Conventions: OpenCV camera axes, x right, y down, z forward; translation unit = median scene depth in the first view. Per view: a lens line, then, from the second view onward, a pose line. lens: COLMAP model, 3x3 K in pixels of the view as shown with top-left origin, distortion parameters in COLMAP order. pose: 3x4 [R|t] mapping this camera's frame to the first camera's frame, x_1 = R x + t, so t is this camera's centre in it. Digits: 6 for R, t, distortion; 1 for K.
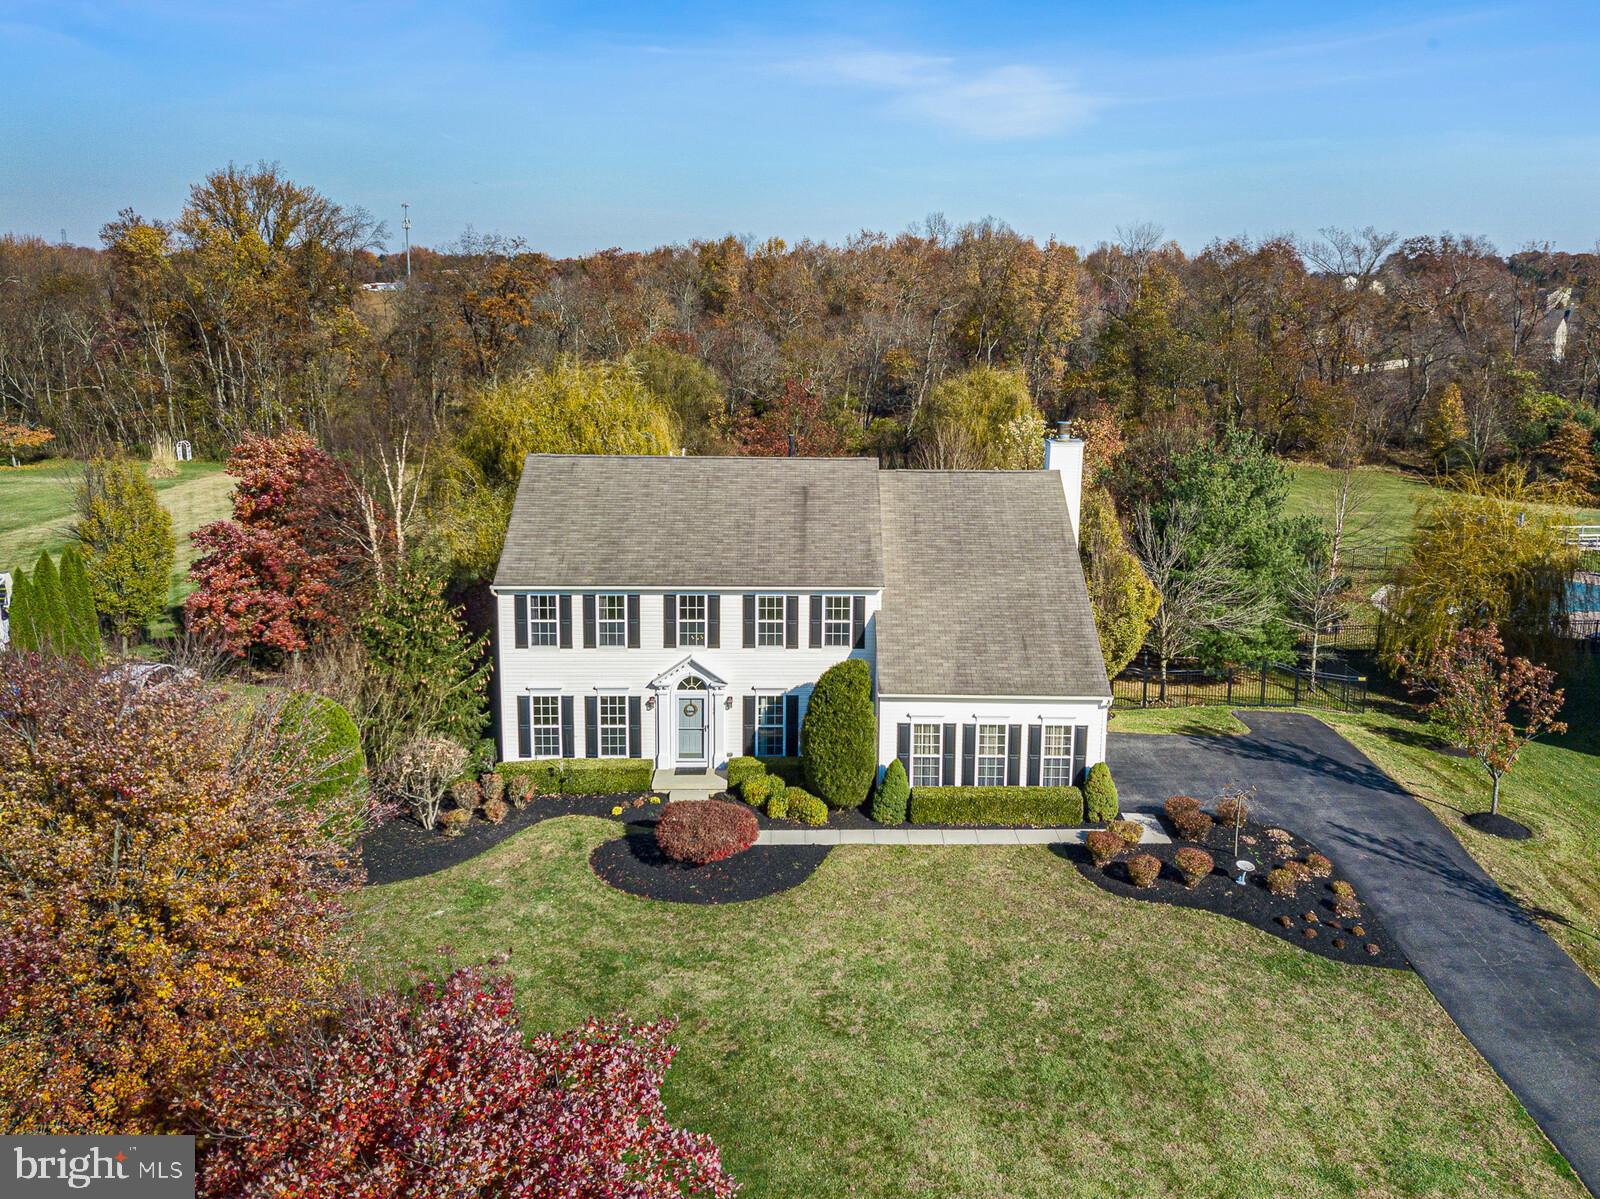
lens RADIAL K [[1399.9, 0, 814.4], [0, 1399.9, 589.9], [0, 0, 1]] dist [0.016636, 0.006710]
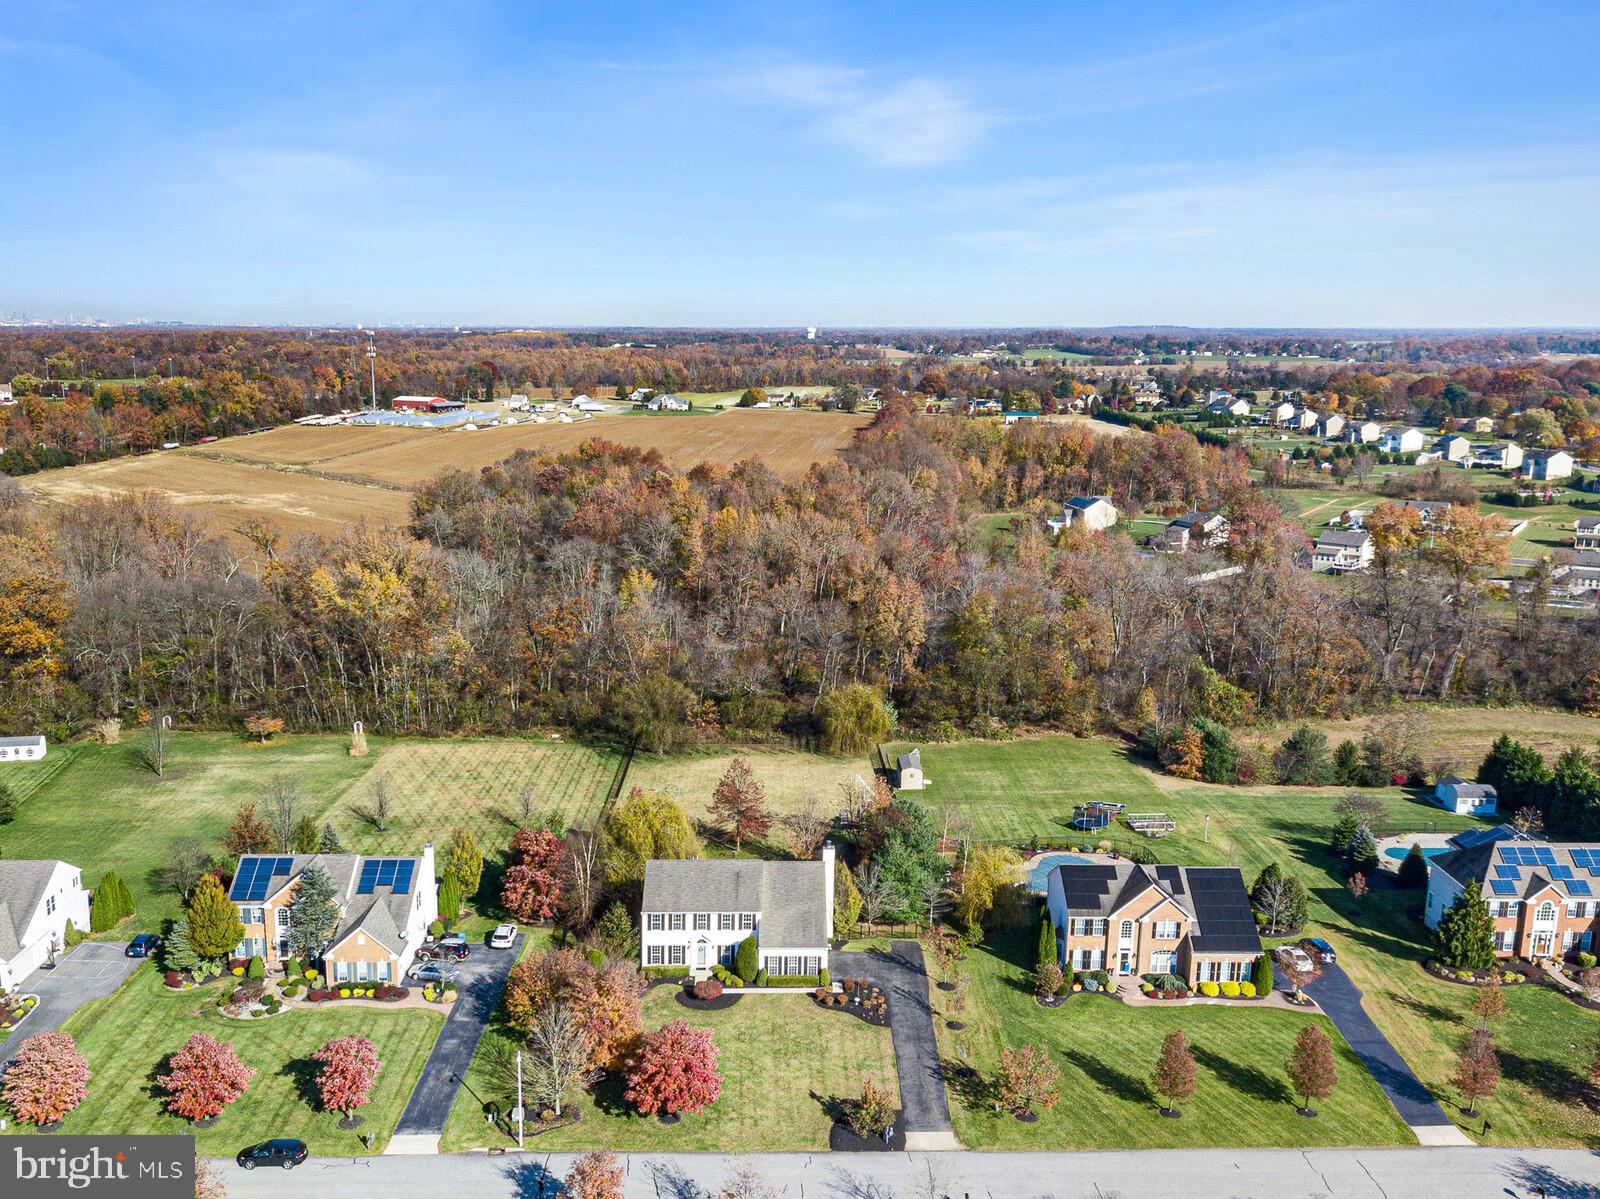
lens RADIAL K [[1691.0, 0, 801.6], [0, 1691.0, 599.4], [0, 0, 1]] dist [0.053525, 0.000000]
pose [[0.999882, 0.001693, 0.015279, 0.081529], [-0.001399, 0.999814, -0.019240, -0.647748], [-0.015309, 0.019216, 0.999698, -2.926552]]
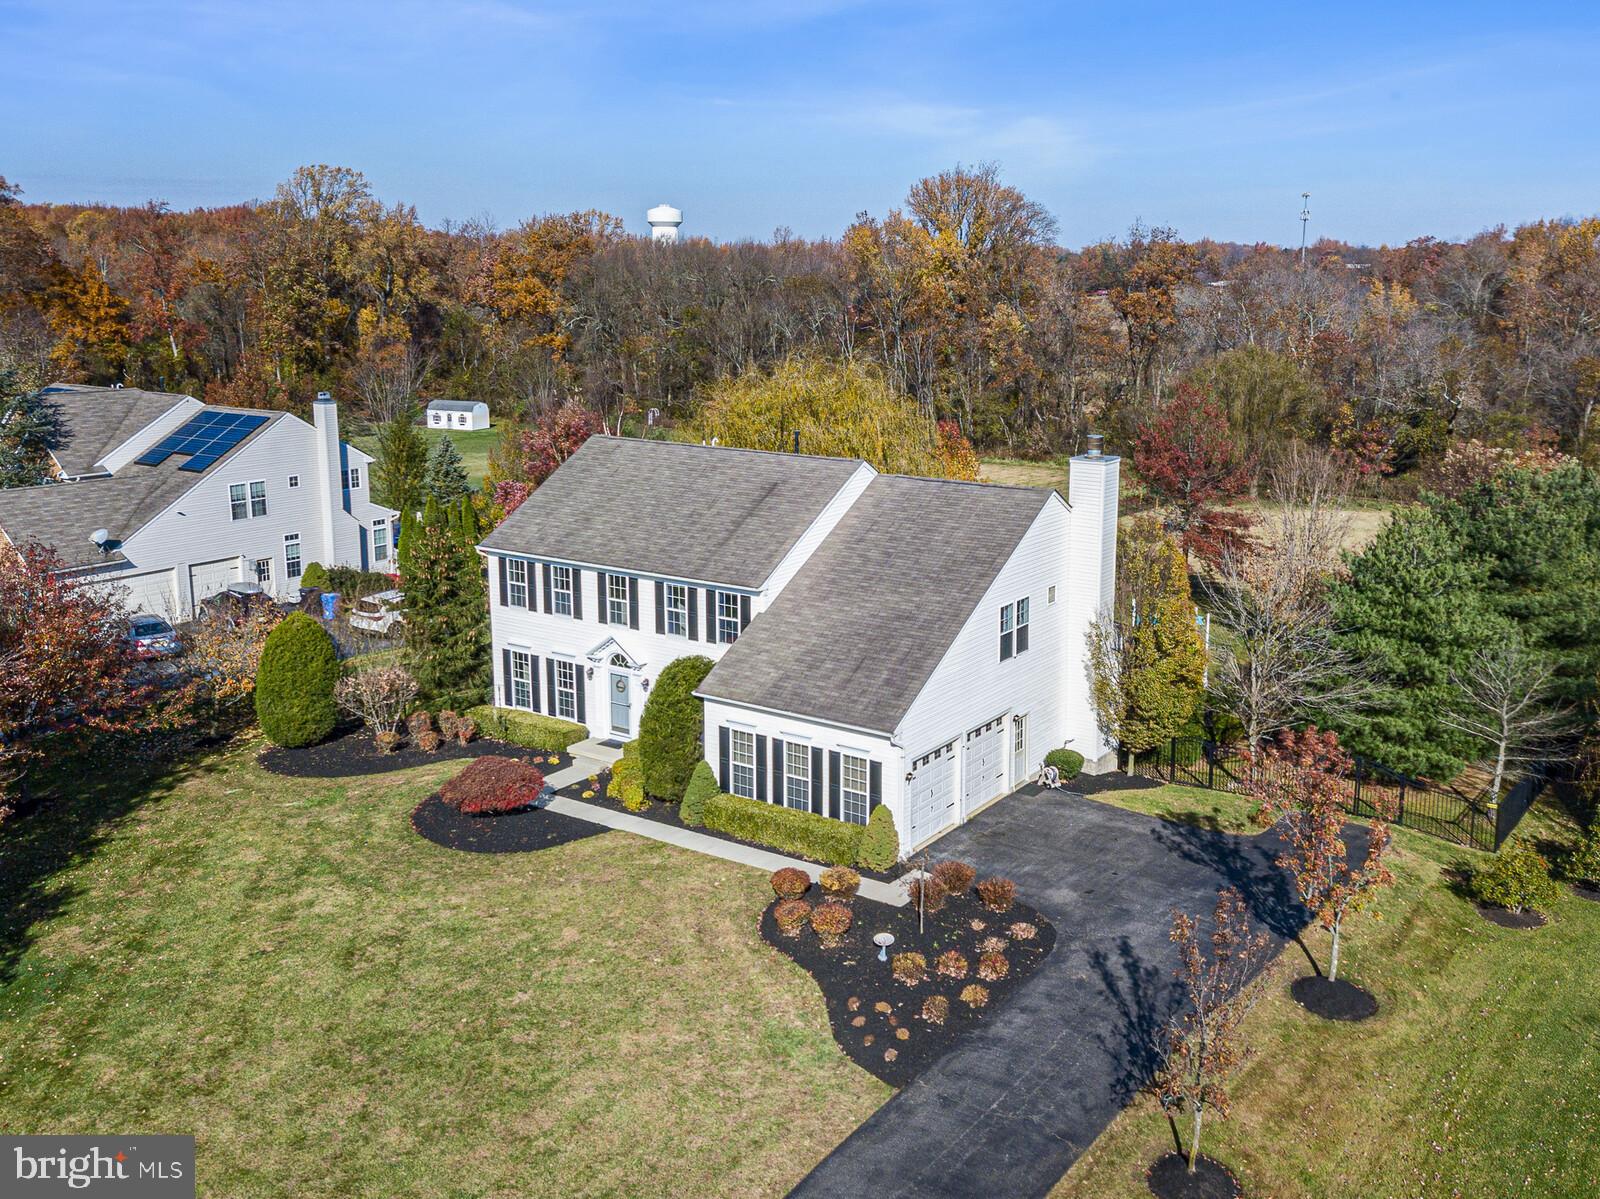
lens RADIAL K [[1506.9, 0, 835.2], [0, 1506.9, 580.3], [0, 0, 1]] dist [0.015248, 0.000000]
pose [[0.811013, 0.112978, -0.574016, 0.689666], [-0.122824, 0.992190, 0.021748, -0.037077], [0.571990, 0.052865, 0.818555, 0.170958]]
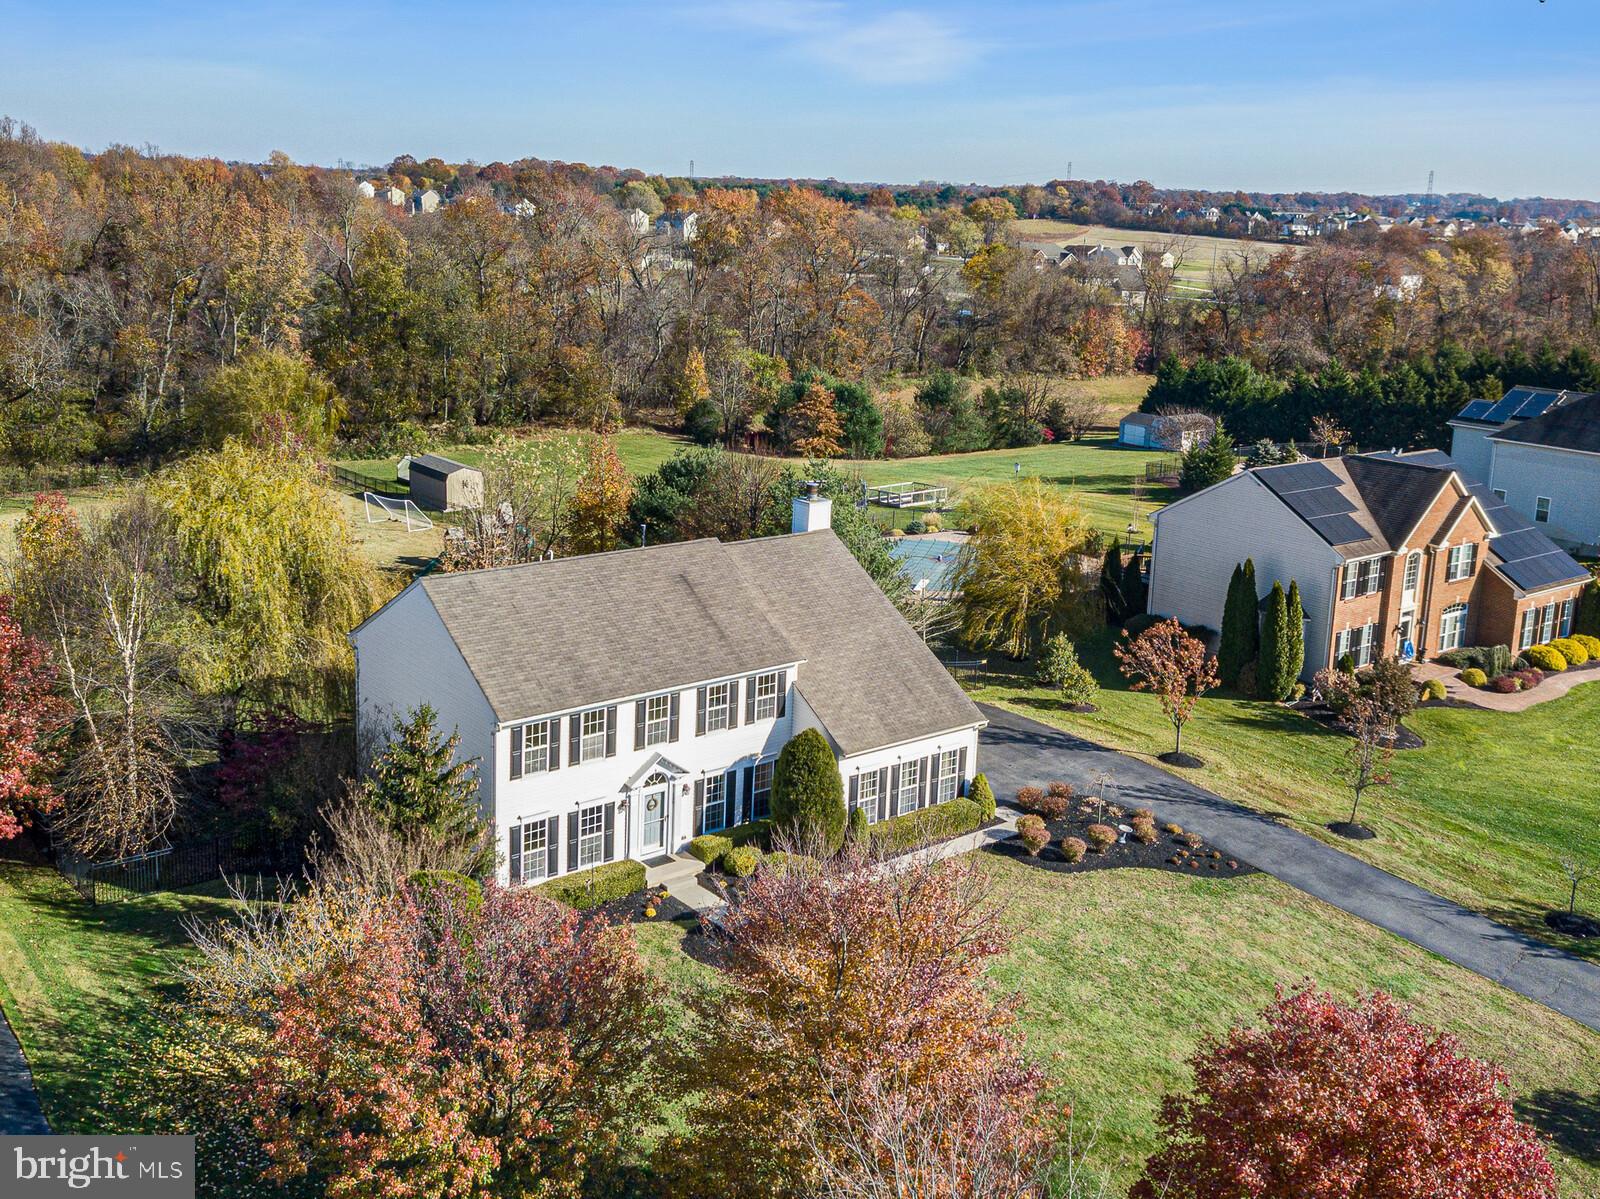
lens RADIAL K [[1625.9, 0, 804.5], [0, 1625.9, 597.4], [0, 0, 1]] dist [0.046028, 0.000000]
pose [[0.785416, -0.137762, 0.603443, -0.730323], [0.110310, 0.990464, 0.082541, -0.159767], [-0.609059, 0.001737, 0.793123, -0.042852]]
